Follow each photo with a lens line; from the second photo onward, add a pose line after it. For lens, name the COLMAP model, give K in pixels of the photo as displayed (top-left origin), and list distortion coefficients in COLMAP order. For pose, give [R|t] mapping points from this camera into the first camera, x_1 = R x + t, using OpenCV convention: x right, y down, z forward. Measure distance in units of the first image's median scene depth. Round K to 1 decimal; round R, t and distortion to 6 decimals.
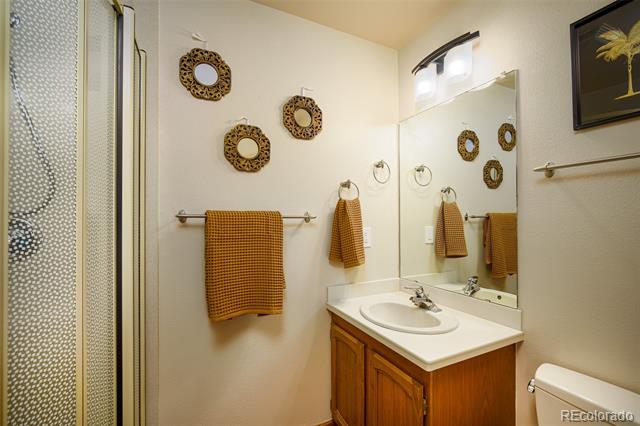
lens RADIAL K [[285.6, 0, 322.2], [0, 285.6, 216.0], [0, 0, 1]] dist [-0.002135, -0.000043]
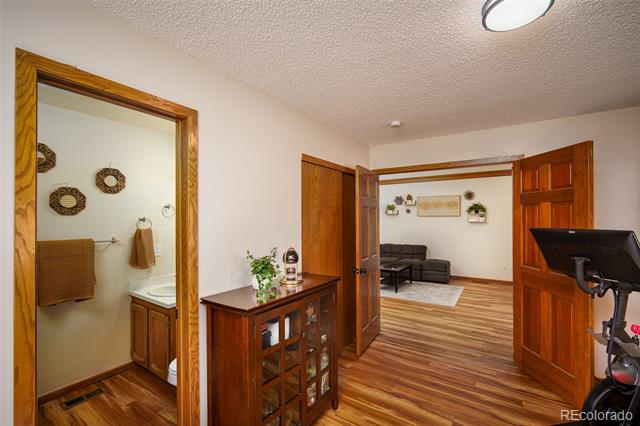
lens RADIAL K [[285.6, 0, 320.6], [0, 285.6, 216.1], [0, 0, 1]] dist [-0.002135, -0.000043]
pose [[0.872639, 0.005787, 0.488332, 0.204633], [-0.009565, 0.999941, 0.005242, -0.172205], [-0.488273, -0.009246, 0.872642, -1.133506]]
